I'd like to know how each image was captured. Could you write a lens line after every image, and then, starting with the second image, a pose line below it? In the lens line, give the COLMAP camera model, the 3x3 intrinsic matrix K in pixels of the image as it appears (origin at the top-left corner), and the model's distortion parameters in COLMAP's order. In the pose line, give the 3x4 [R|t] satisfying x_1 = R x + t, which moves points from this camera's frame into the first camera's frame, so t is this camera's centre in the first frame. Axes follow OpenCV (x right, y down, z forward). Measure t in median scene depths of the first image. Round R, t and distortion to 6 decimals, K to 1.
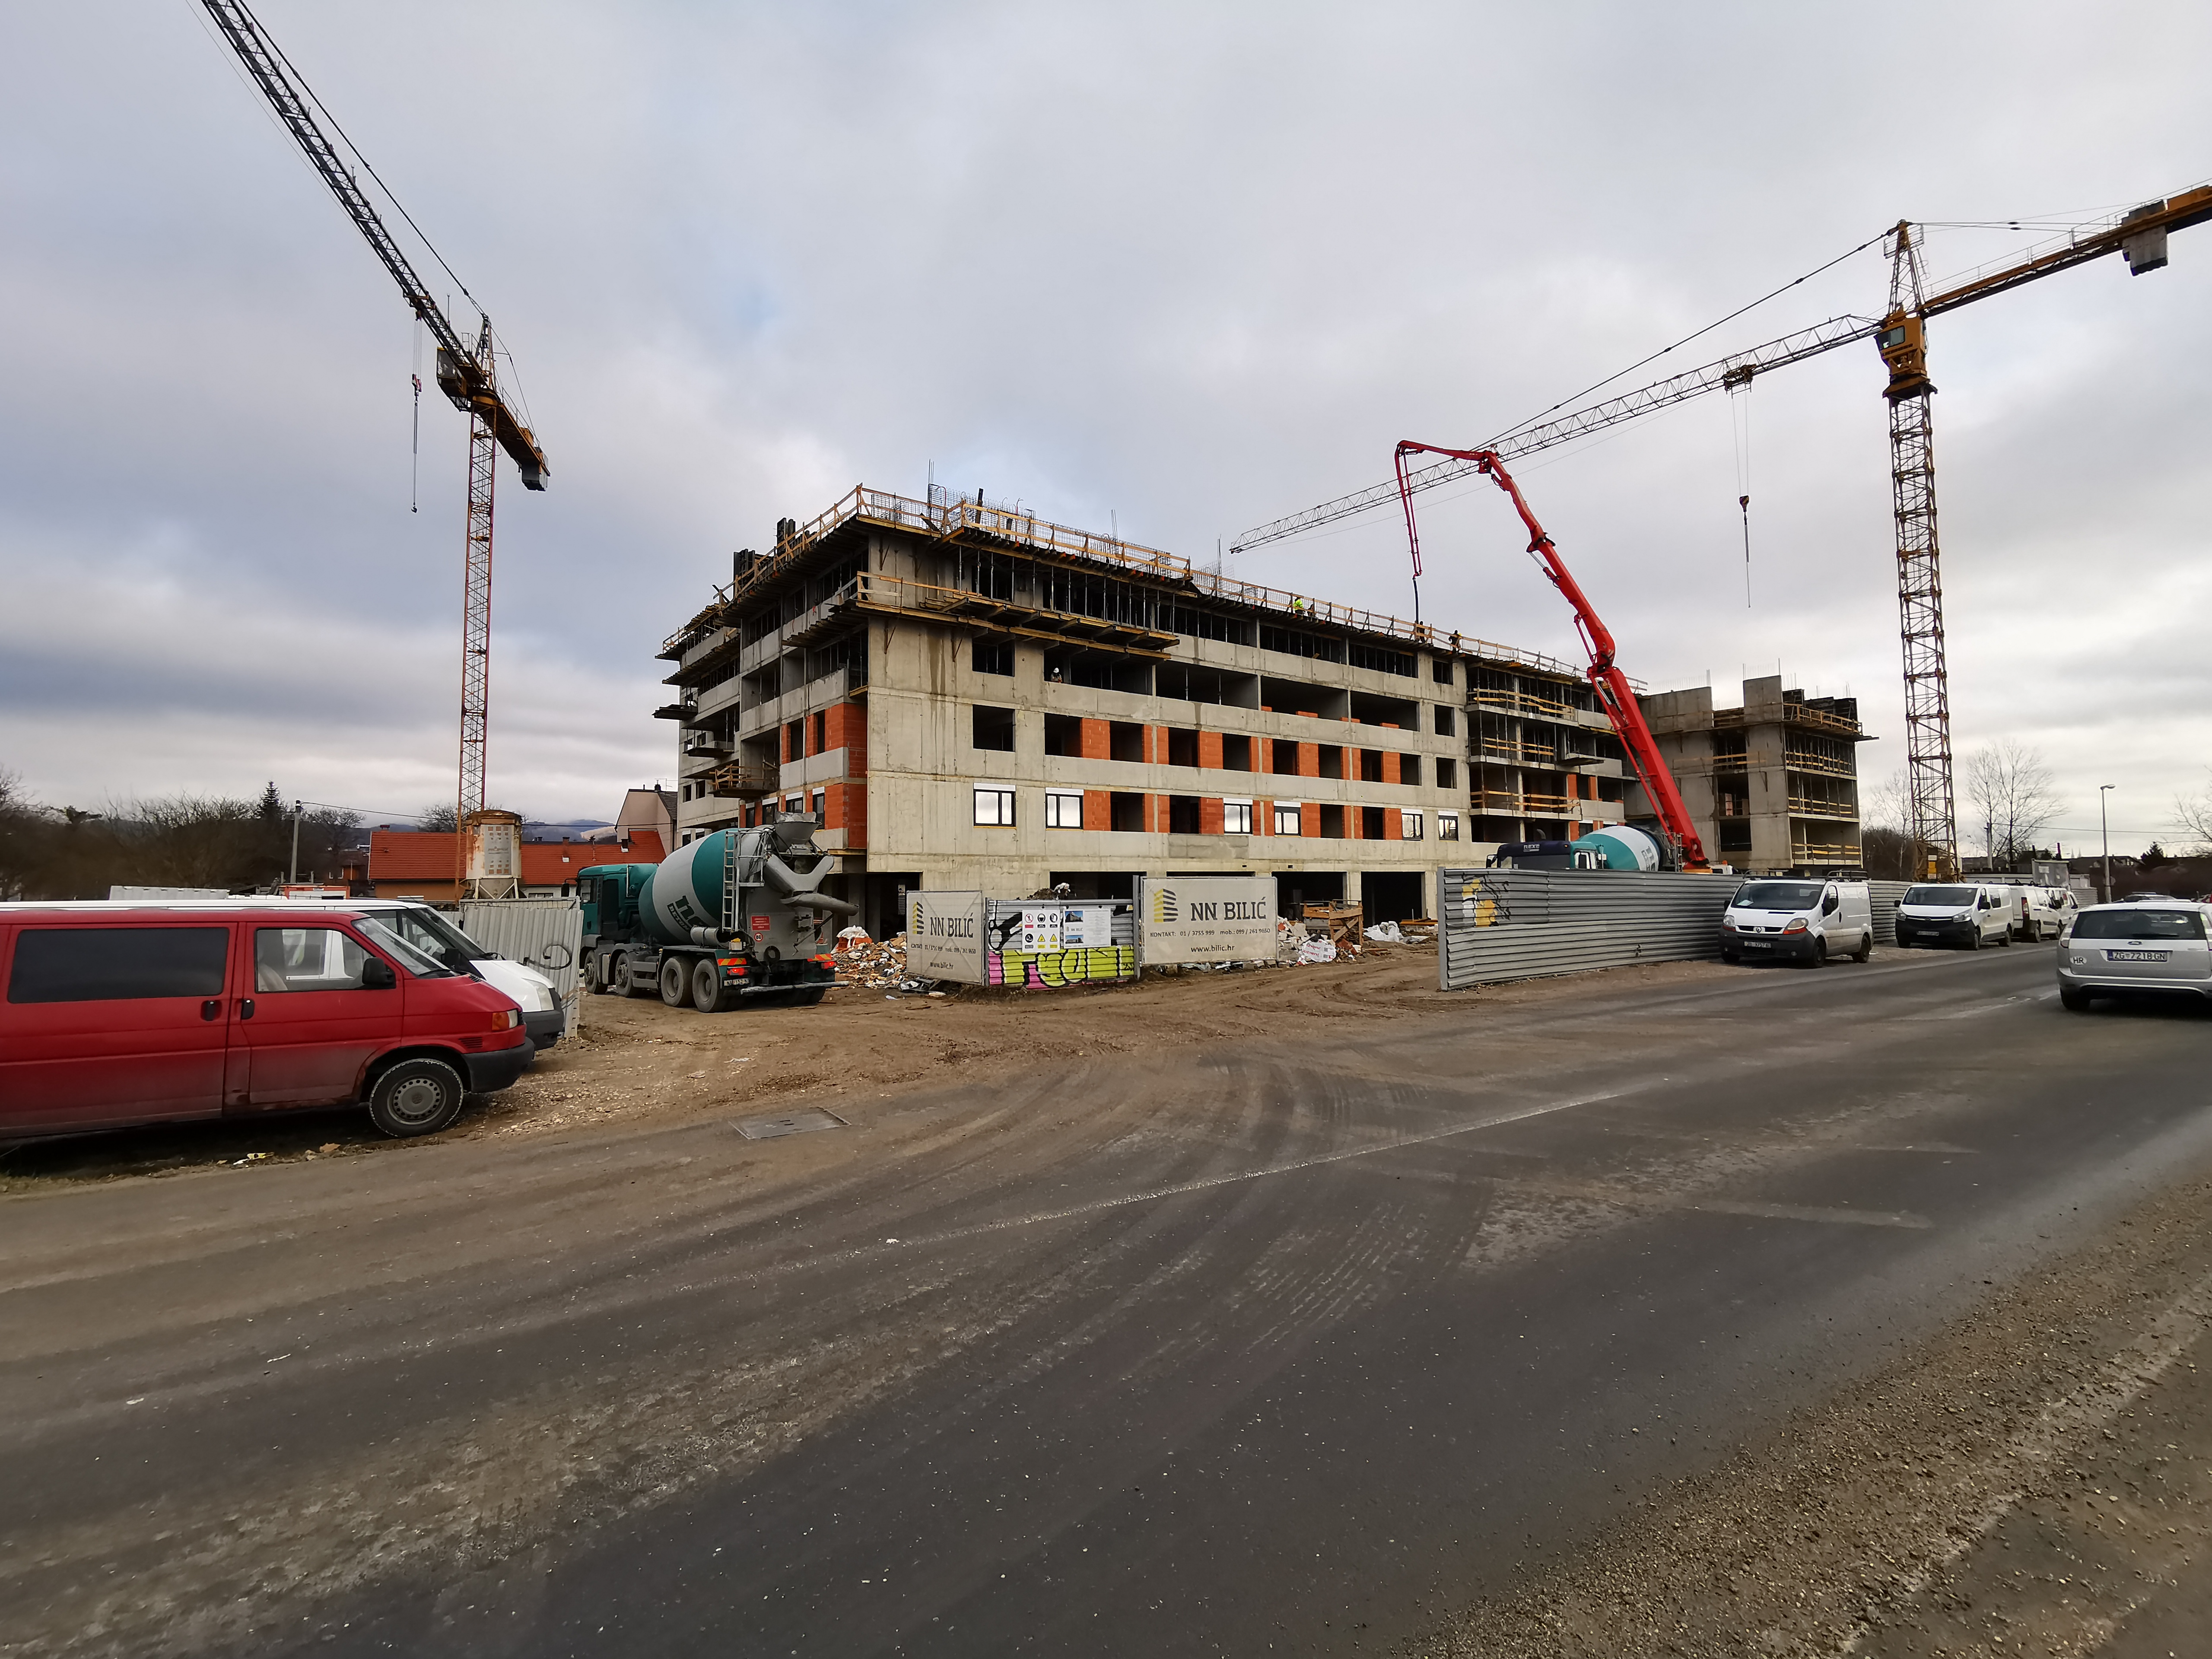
lens RADIAL K [[1010.2, 0, 1106.0], [0, 1010.2, 829.5], [0, 0, 1]] dist [-0.001420, -0.000510]
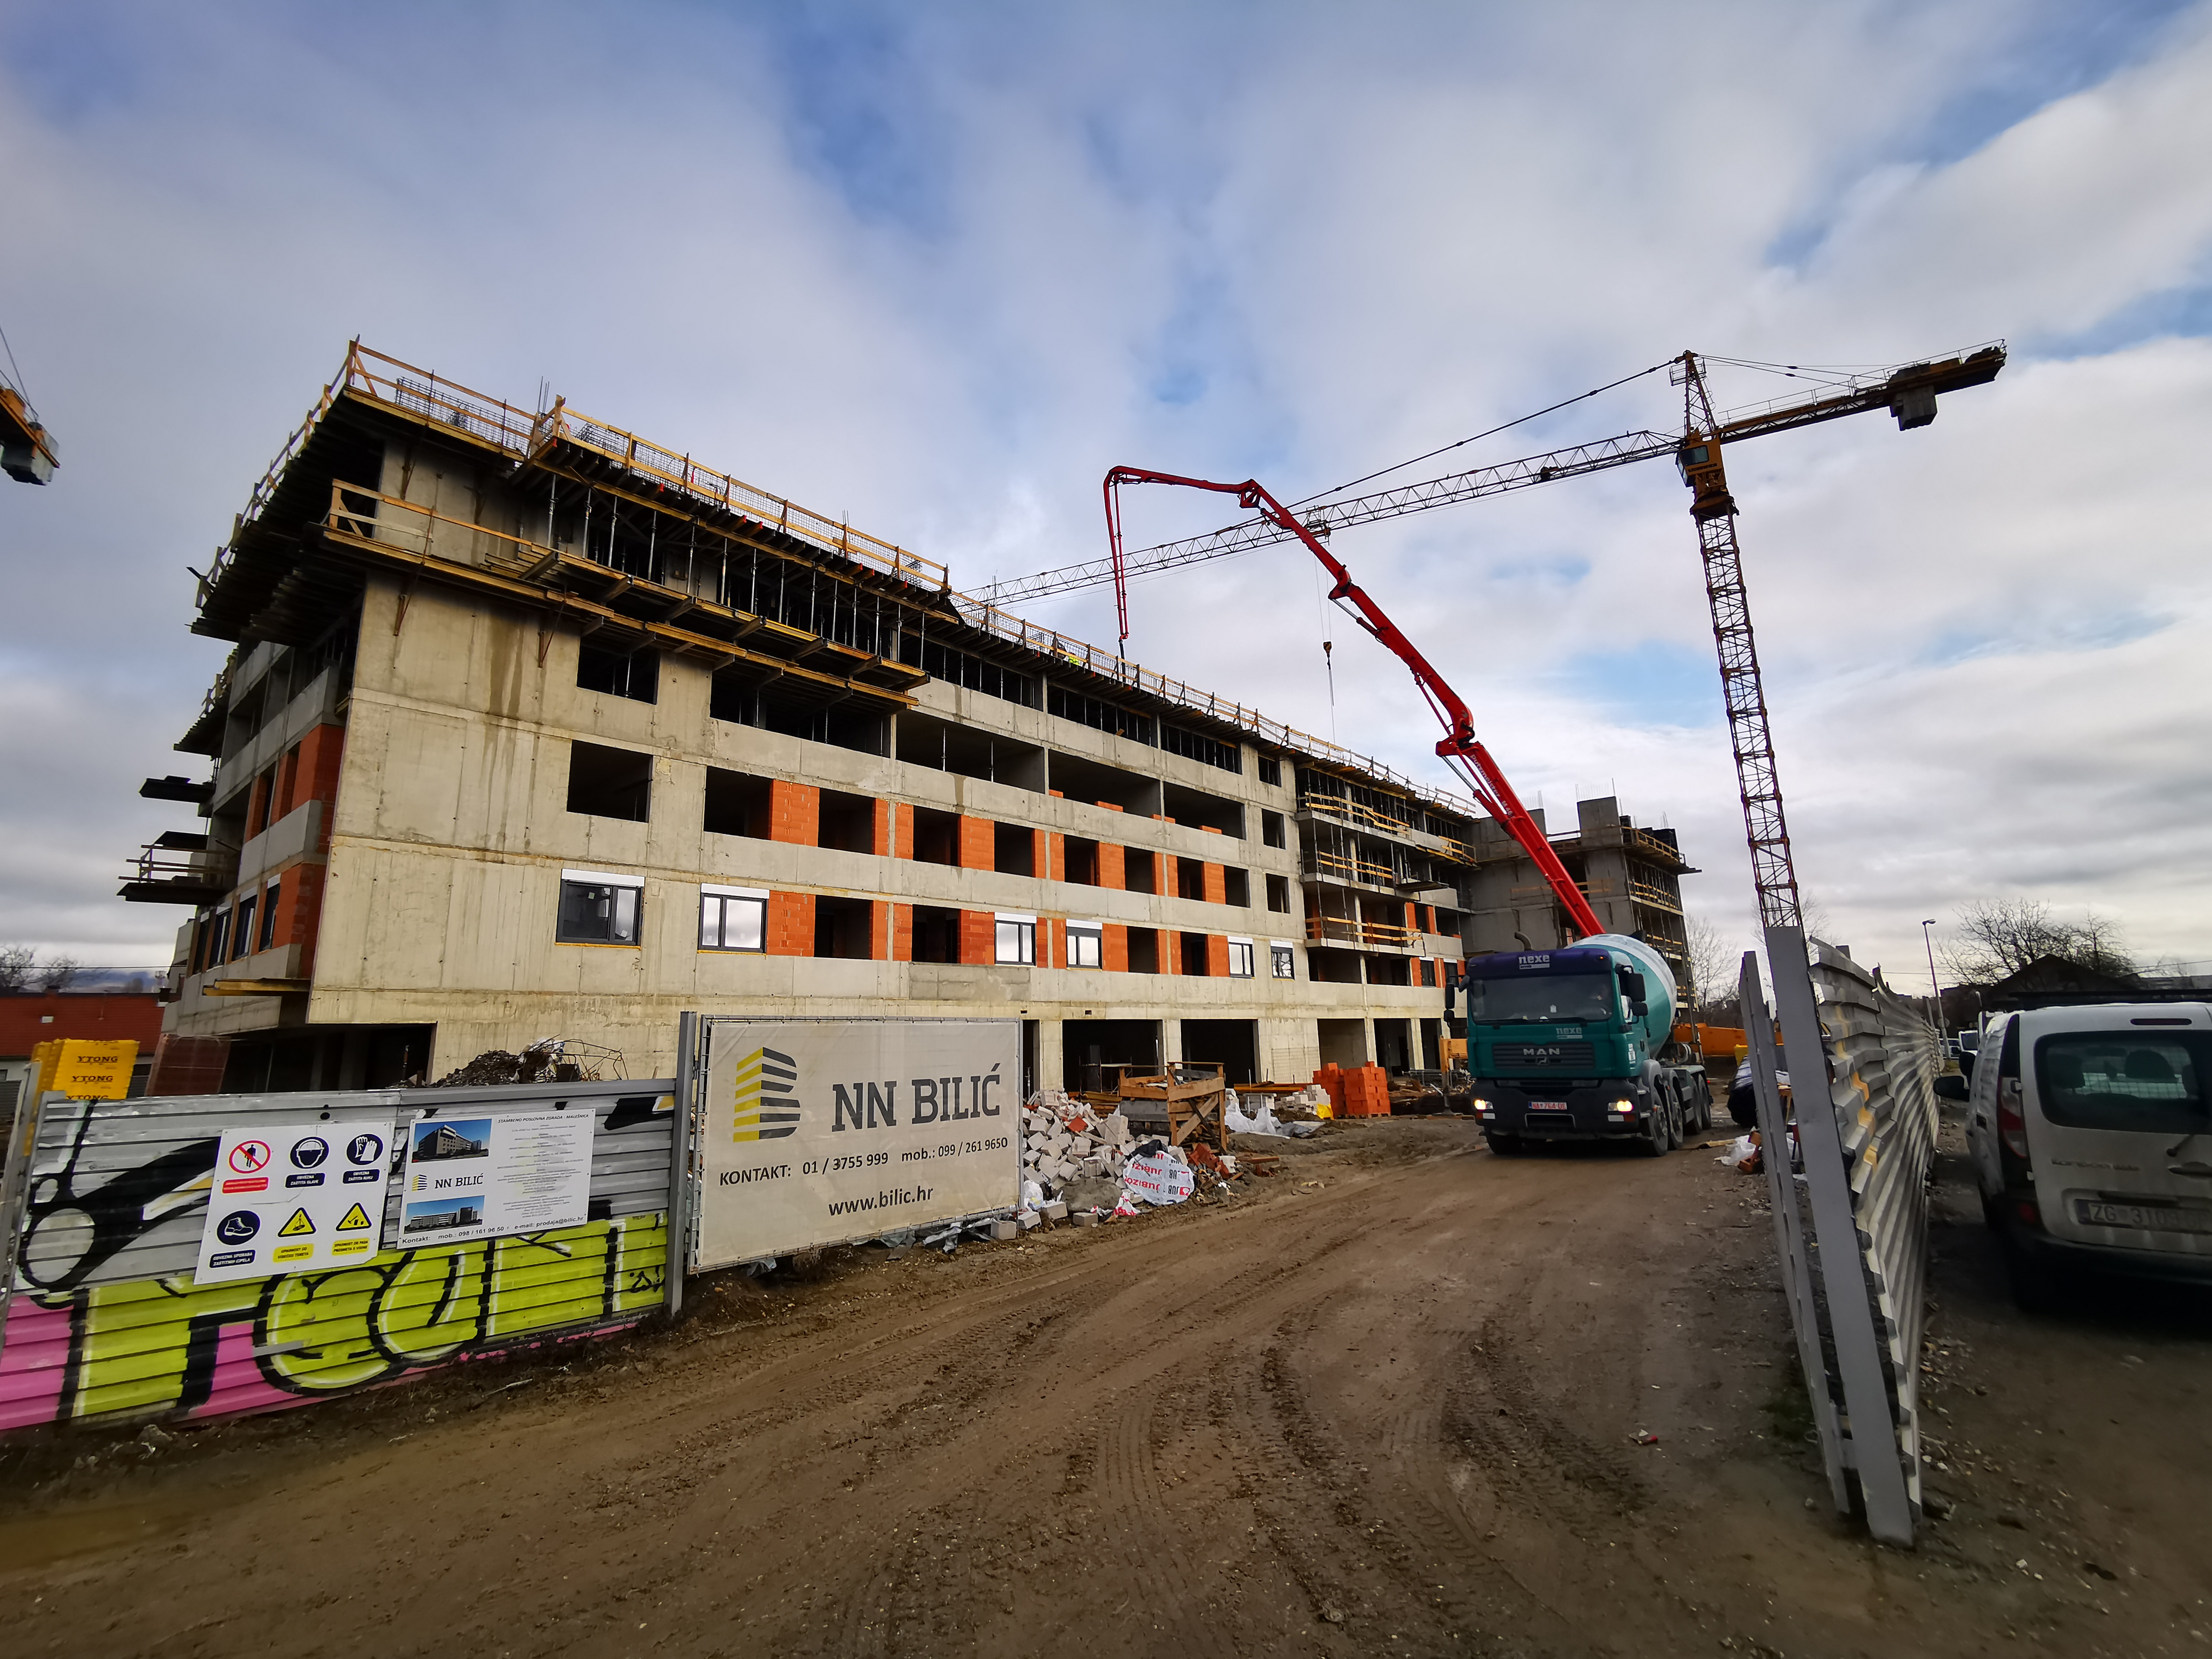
lens RADIAL K [[1008.4, 0, 1106.0], [0, 1008.4, 829.5], [0, 0, 1]] dist [0.004809, 0.000160]
pose [[0.979404, 0.026186, 0.200203, 0.048910], [0.004488, 0.988486, -0.151247, 0.017322], [-0.201859, 0.149030, 0.968010, 0.289943]]
